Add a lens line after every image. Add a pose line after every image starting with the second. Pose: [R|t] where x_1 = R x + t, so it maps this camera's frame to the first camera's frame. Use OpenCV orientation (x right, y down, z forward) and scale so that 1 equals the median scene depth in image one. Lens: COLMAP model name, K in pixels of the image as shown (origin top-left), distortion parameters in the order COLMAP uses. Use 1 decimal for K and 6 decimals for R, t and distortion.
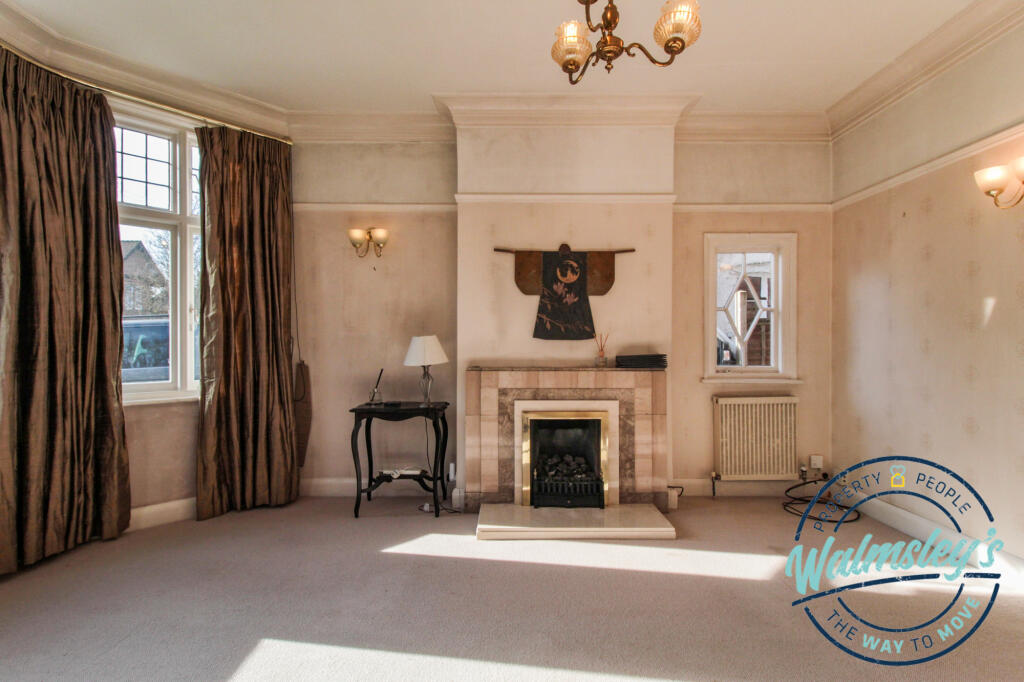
lens RADIAL K [[485.3, 0, 515.5], [0, 485.3, 341.8], [0, 0, 1]] dist [-0.001913, -0.002872]
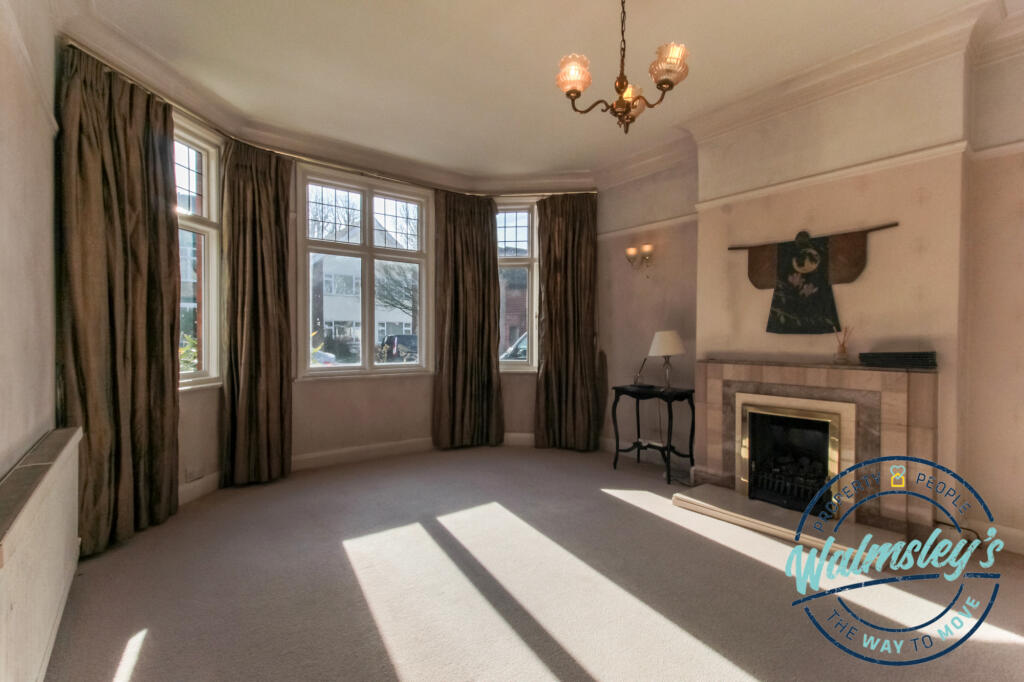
lens RADIAL K [[485.3, 0, 521.8], [0, 485.3, 341.0], [0, 0, 1]] dist [-0.001913, -0.002872]
pose [[0.599110, 0.007201, -0.800634, 0.549160], [-0.004857, 0.999974, 0.005359, 0.007347], [0.800652, 0.000678, 0.599129, 0.005621]]
